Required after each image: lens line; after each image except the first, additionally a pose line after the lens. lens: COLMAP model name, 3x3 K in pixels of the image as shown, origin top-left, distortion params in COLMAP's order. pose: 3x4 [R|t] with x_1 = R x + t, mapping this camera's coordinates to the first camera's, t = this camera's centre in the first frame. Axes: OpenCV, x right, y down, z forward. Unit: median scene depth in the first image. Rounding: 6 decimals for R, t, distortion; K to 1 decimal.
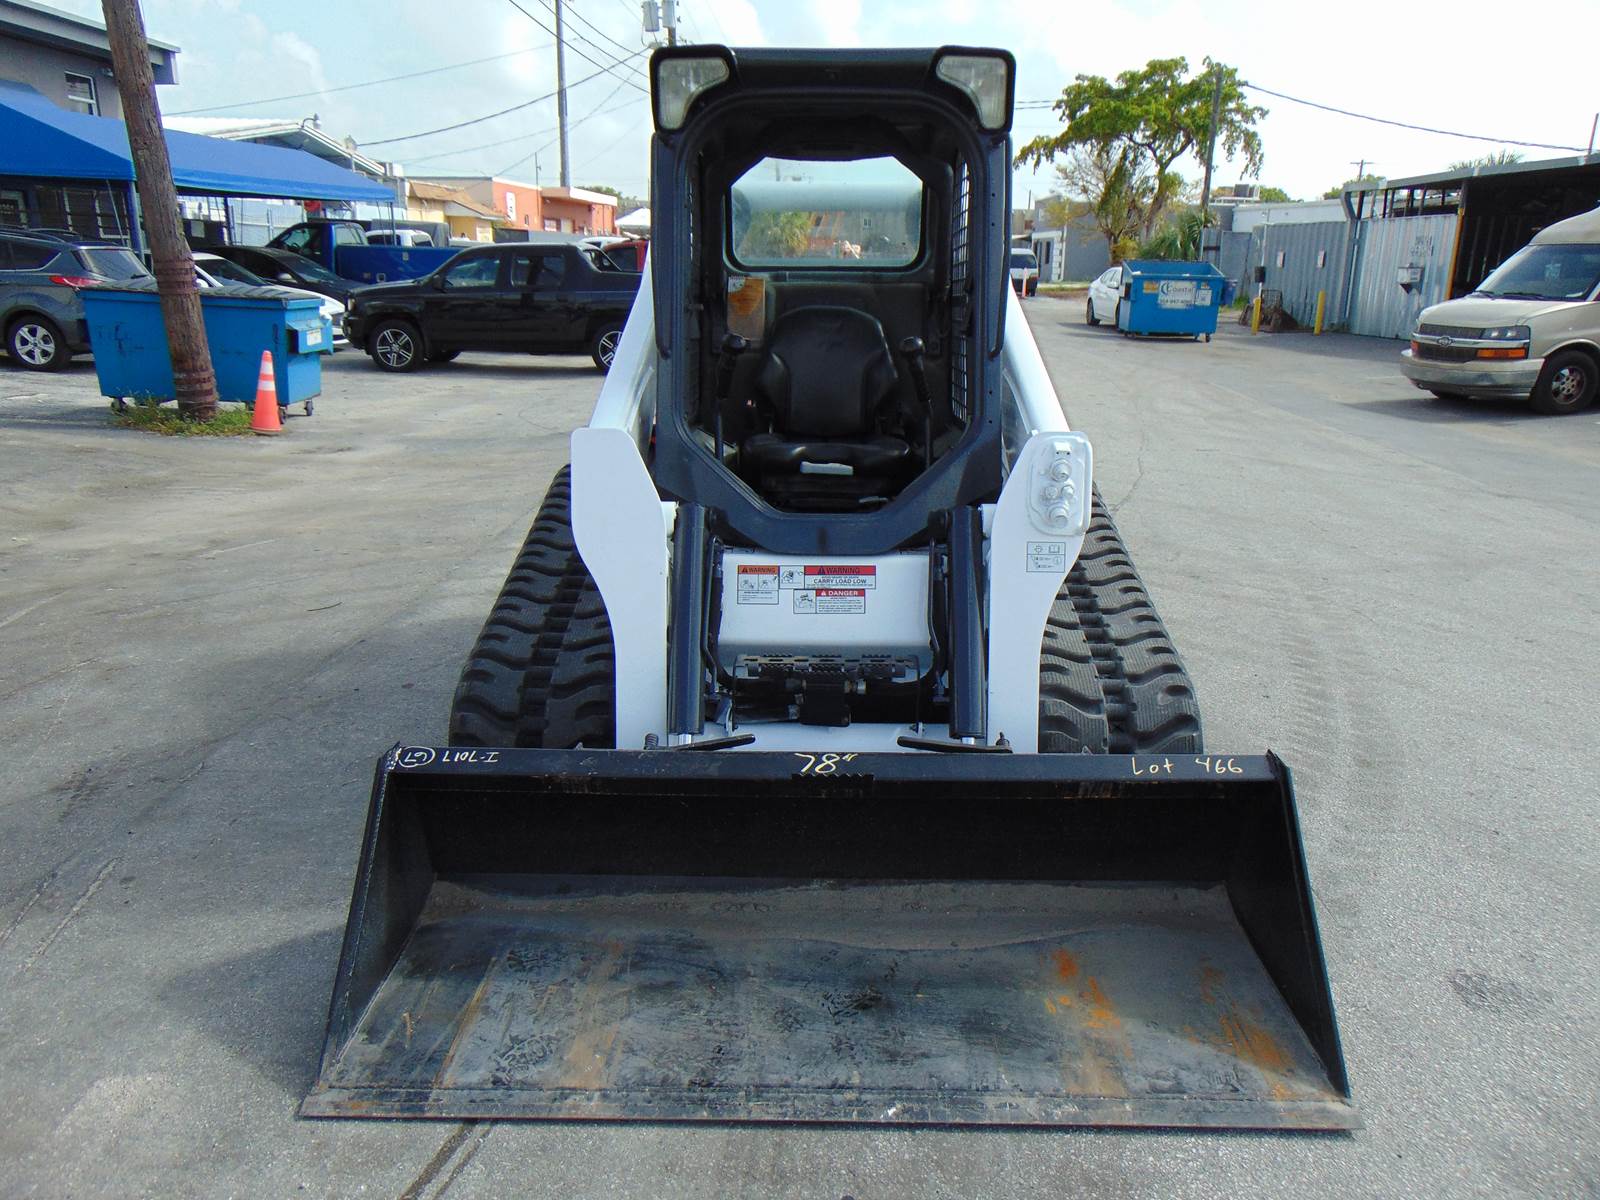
lens RADIAL K [[1186.7, 0, 808.7], [0, 1186.7, 588.0], [0, 0, 1]] dist [0.005558, 0.036901]
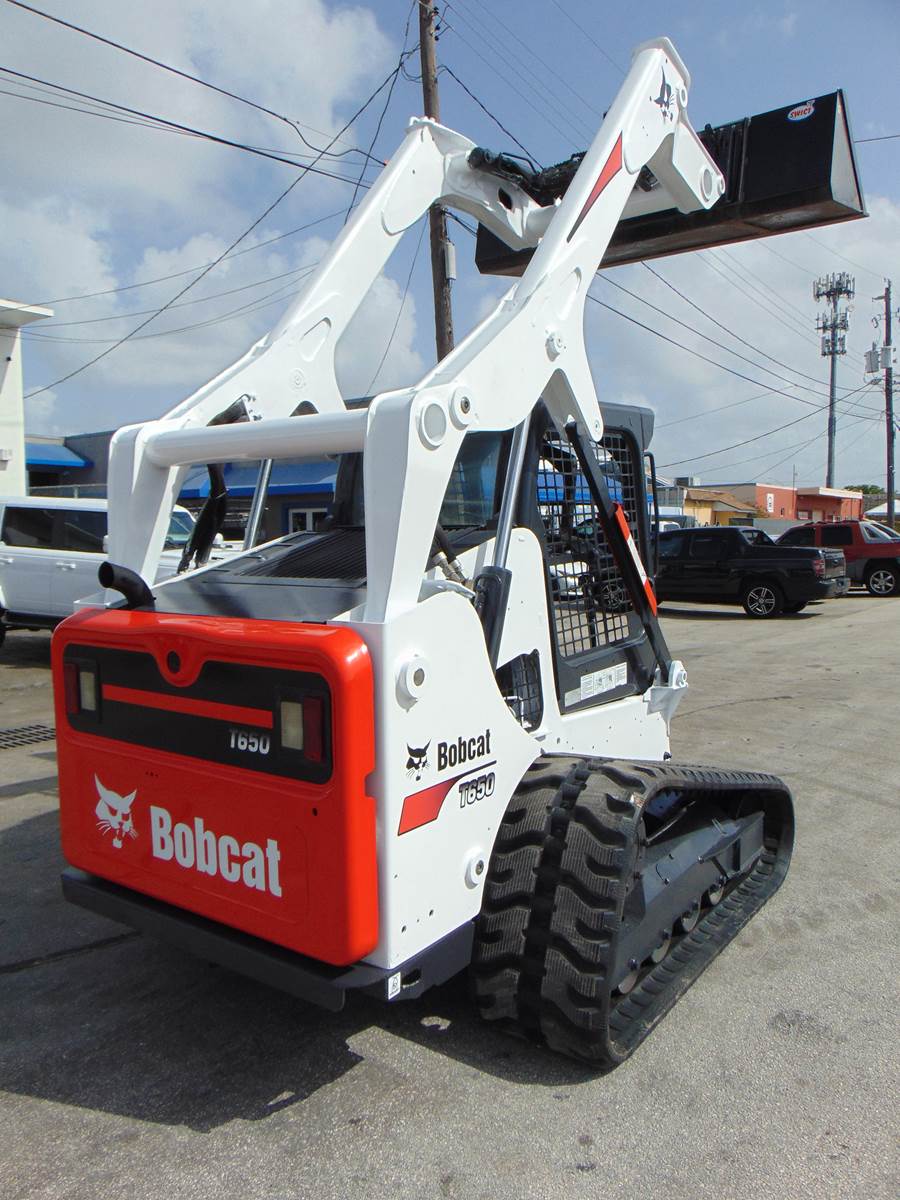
lens RADIAL K [[890.0, 0, 446.1], [0, 890.0, 600.5], [0, 0, 1]] dist [0.005558, 0.036901]
pose [[0.817966, 0.024542, -0.574742, 0.230660], [-0.140506, 0.977354, -0.158233, 0.021946], [0.557843, 0.210184, 0.802891, -0.046246]]
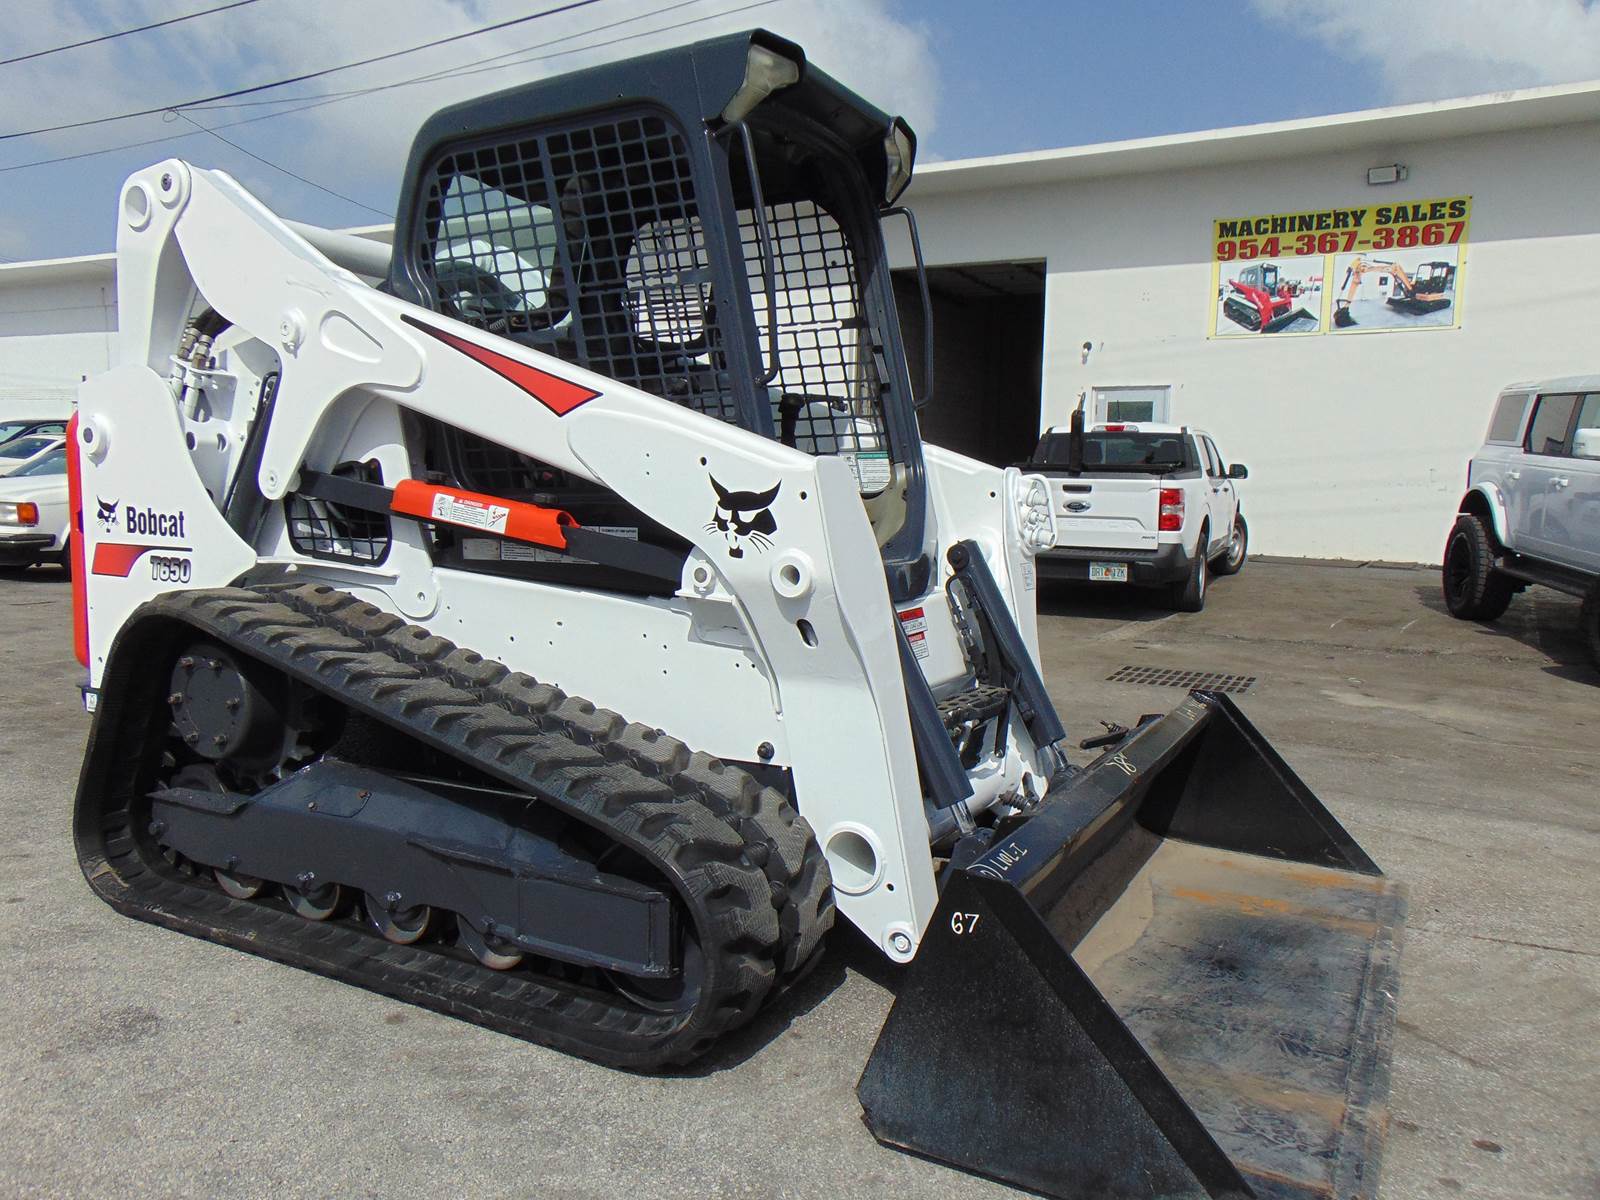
lens RADIAL K [[1186.7, 0, 800.6], [0, 1186.7, 598.8], [0, 0, 1]] dist [0.005558, 0.036901]
pose [[-0.462604, 0.065504, -0.884142, 0.308130], [-0.271829, 0.938754, 0.211778, -0.079602], [0.843864, 0.338305, -0.416465, 0.475309]]
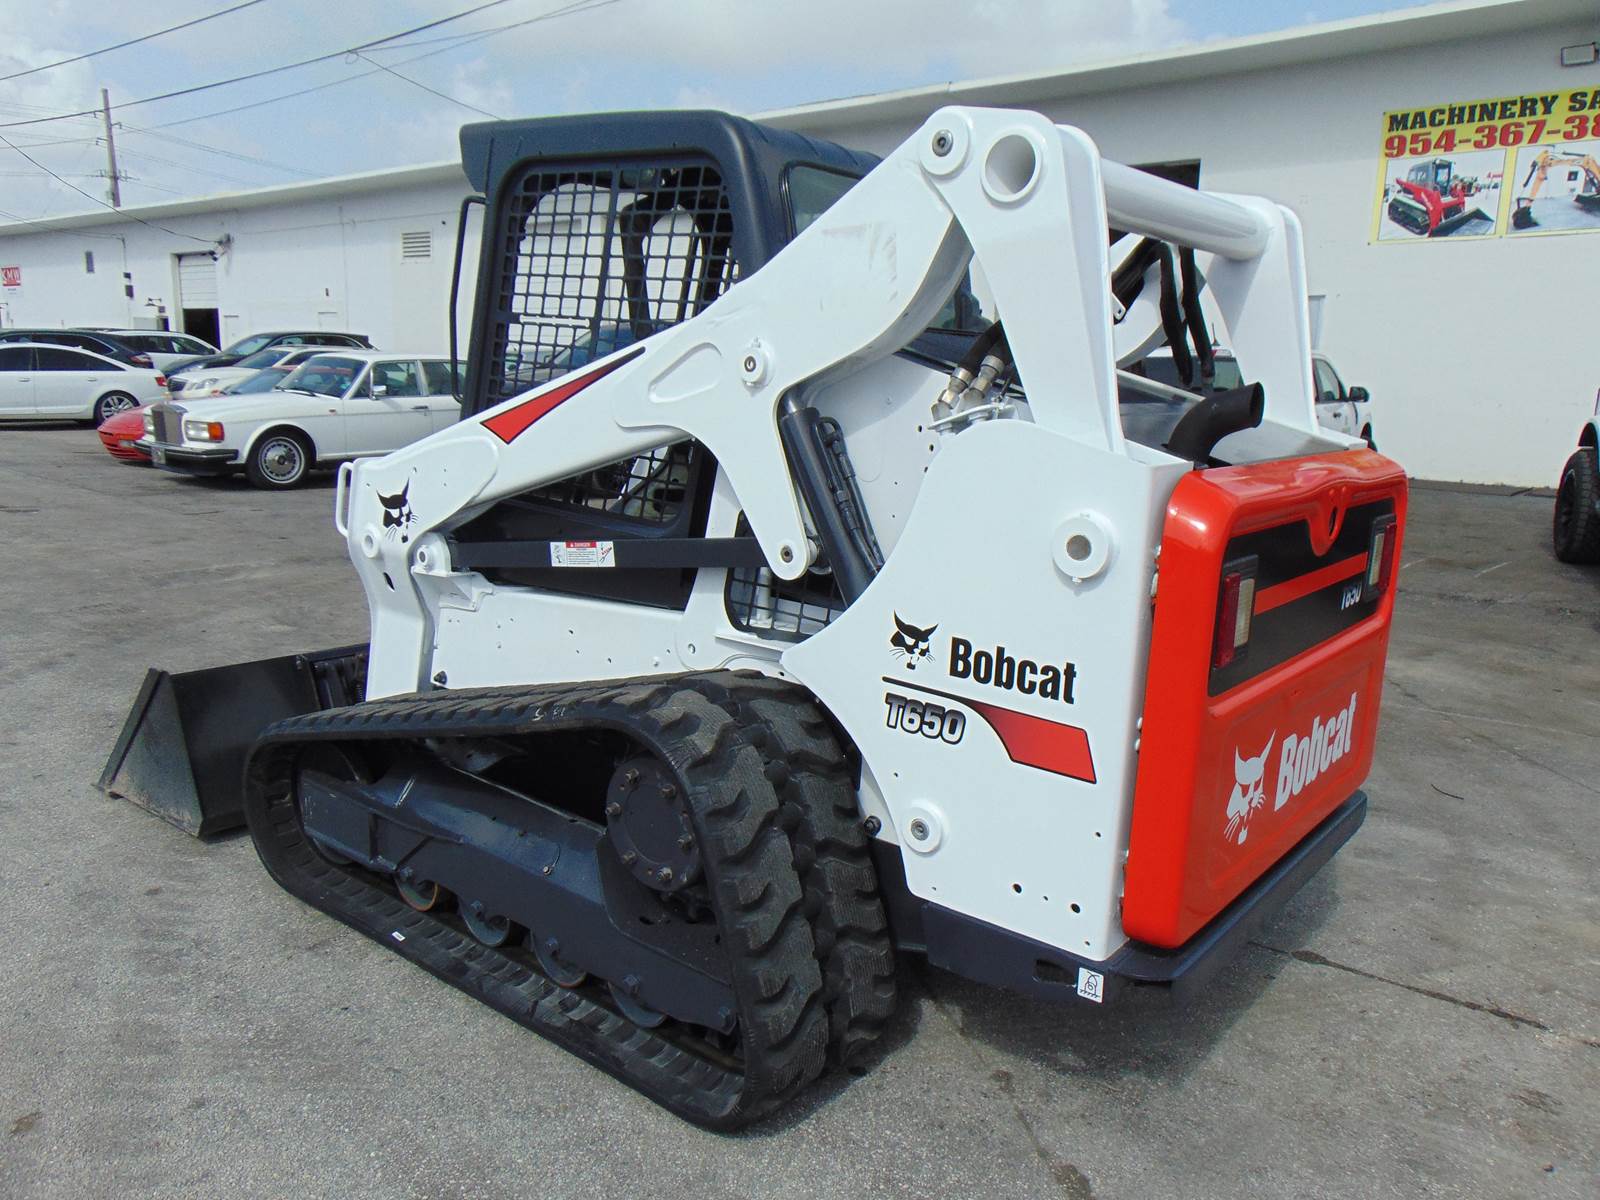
lens RADIAL K [[1186.7, 0, 810.6], [0, 1186.7, 596.4], [0, 0, 1]] dist [0.005558, 0.036901]
pose [[-0.621215, 0.122633, -0.773985, 0.268434], [-0.246360, 0.907039, 0.341448, -0.157412], [0.743908, 0.402792, -0.533254, 0.612561]]
